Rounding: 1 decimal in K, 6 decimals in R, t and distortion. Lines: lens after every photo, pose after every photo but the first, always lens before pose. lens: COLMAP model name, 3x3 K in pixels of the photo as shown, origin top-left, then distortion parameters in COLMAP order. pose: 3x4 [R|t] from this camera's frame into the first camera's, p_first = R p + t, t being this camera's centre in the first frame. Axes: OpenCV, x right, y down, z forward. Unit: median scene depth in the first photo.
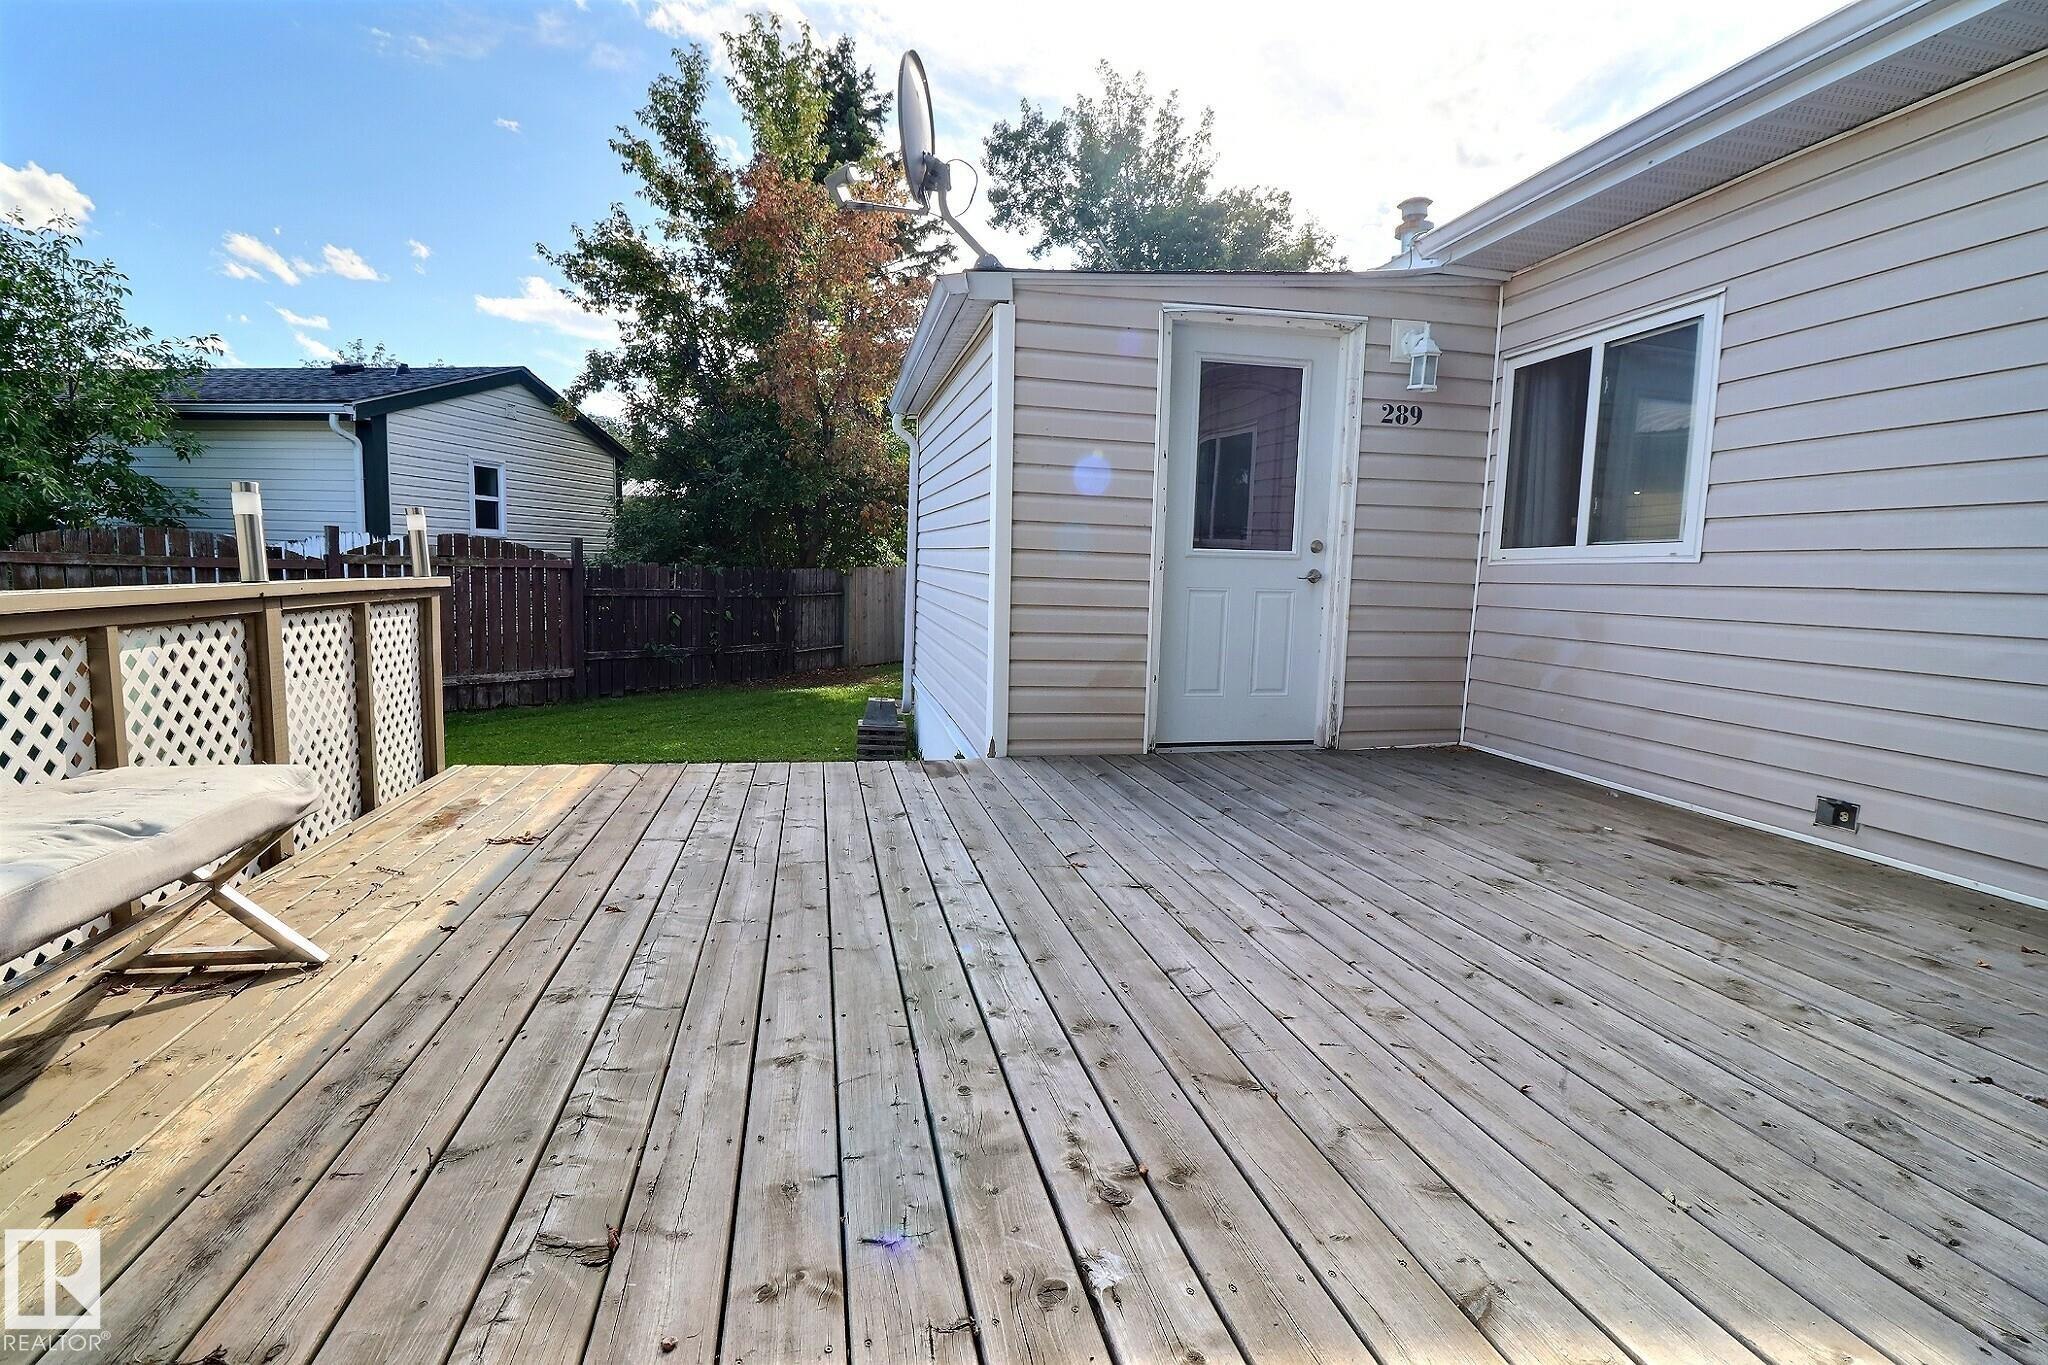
lens RADIAL K [[951.7, 0, 1017.2], [0, 951.7, 672.3], [0, 0, 1]] dist [-0.009706, -0.005588]
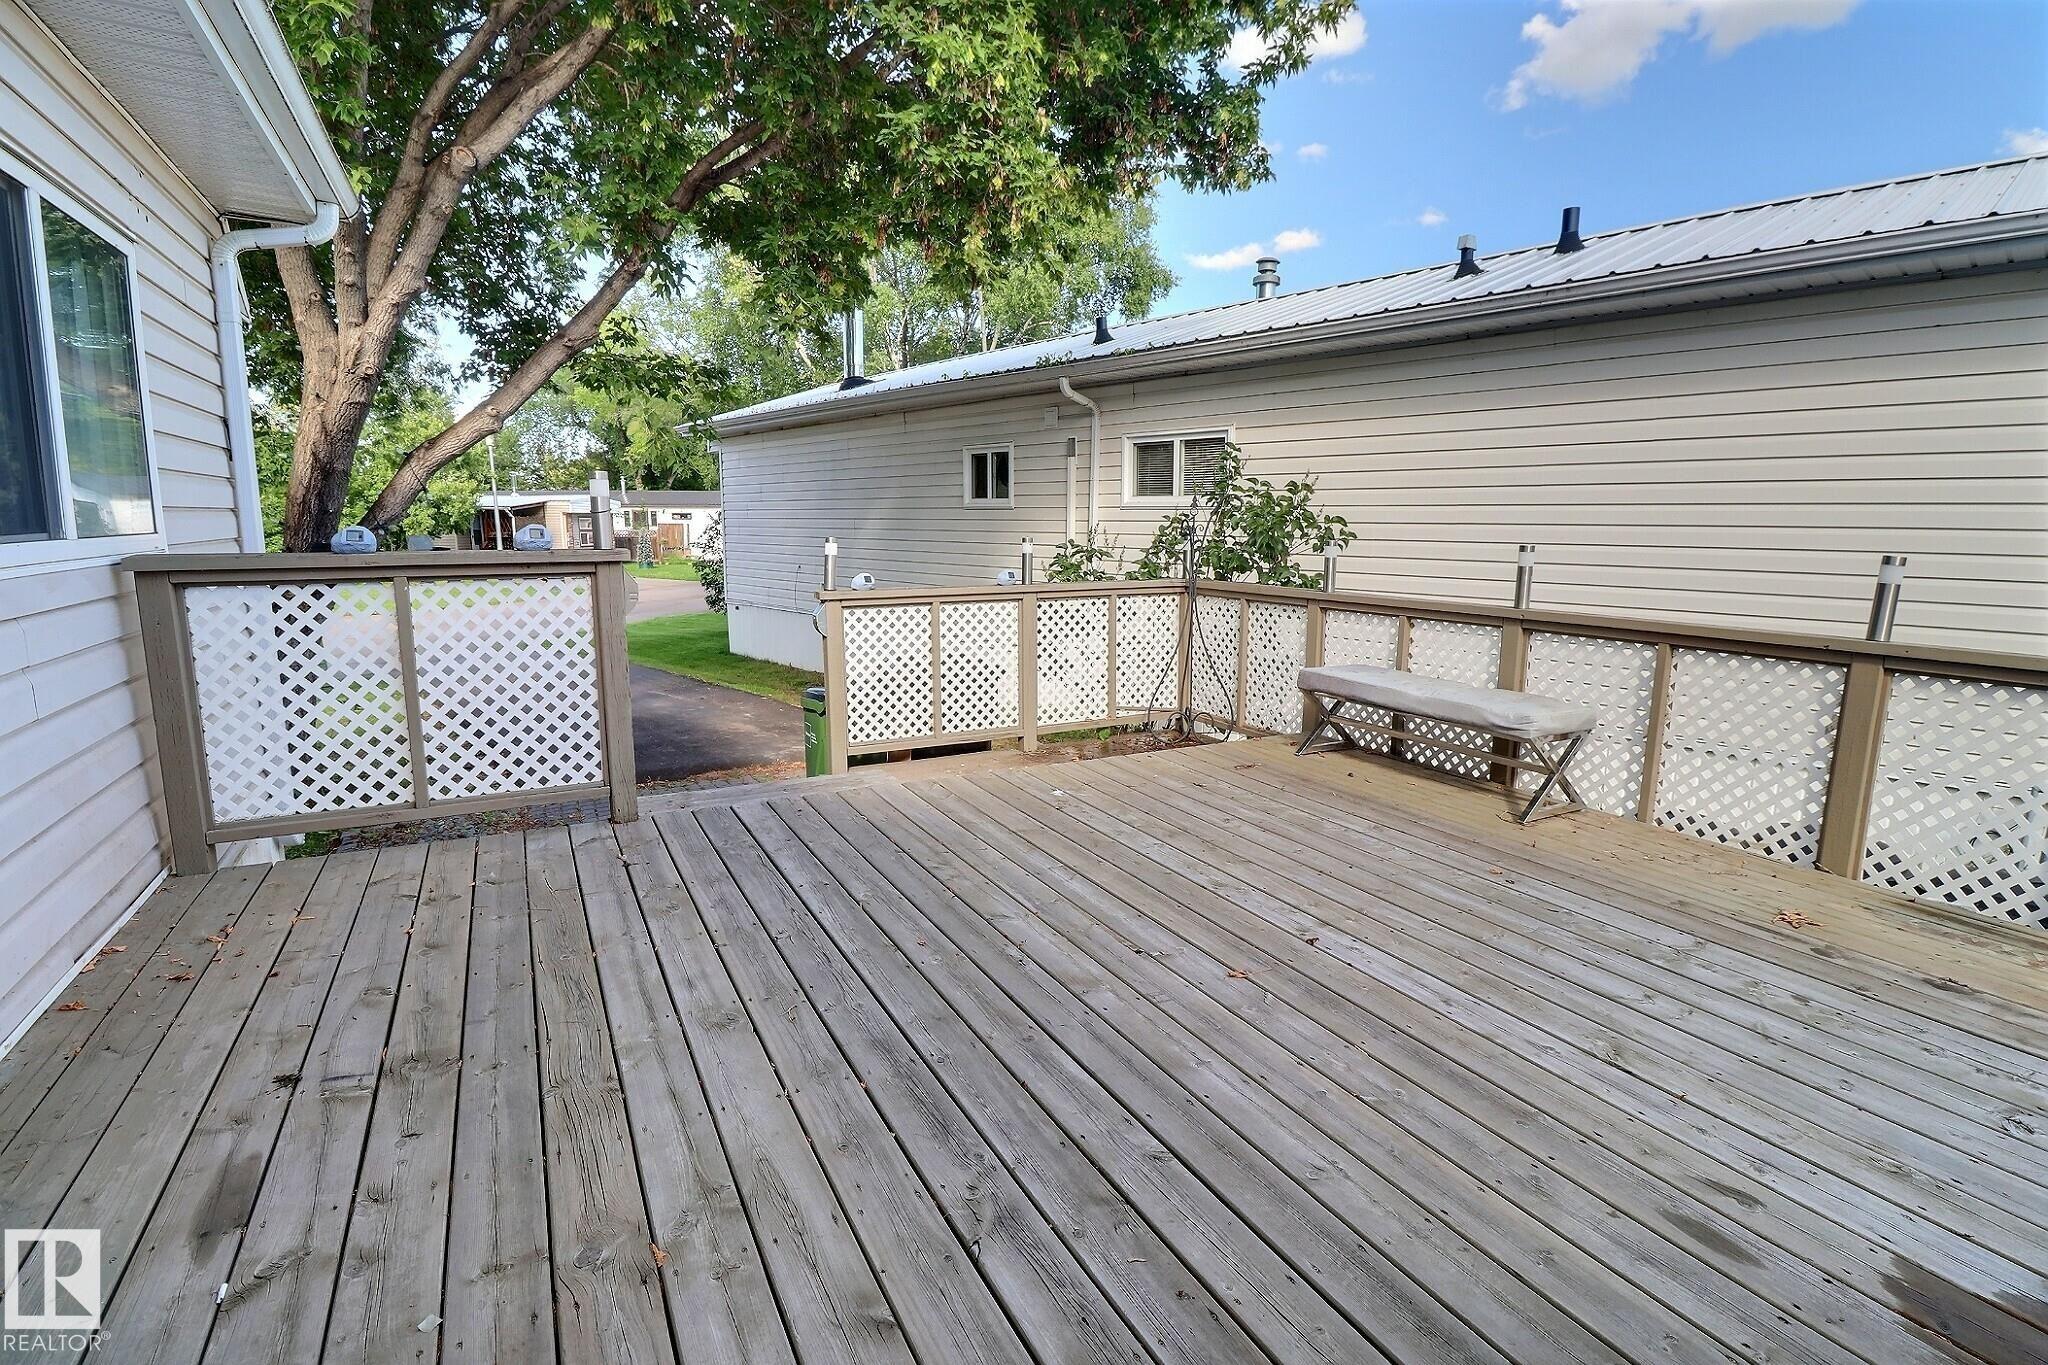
lens RADIAL K [[951.7, 0, 1023.8], [0, 951.7, 679.6], [0, 0, 1]] dist [-0.009706, -0.005588]
pose [[-0.962294, 0.011295, -0.271777, 0.216474], [-0.058967, 0.966716, 0.248964, -0.114445], [0.265543, 0.255603, -0.929599, 0.763909]]
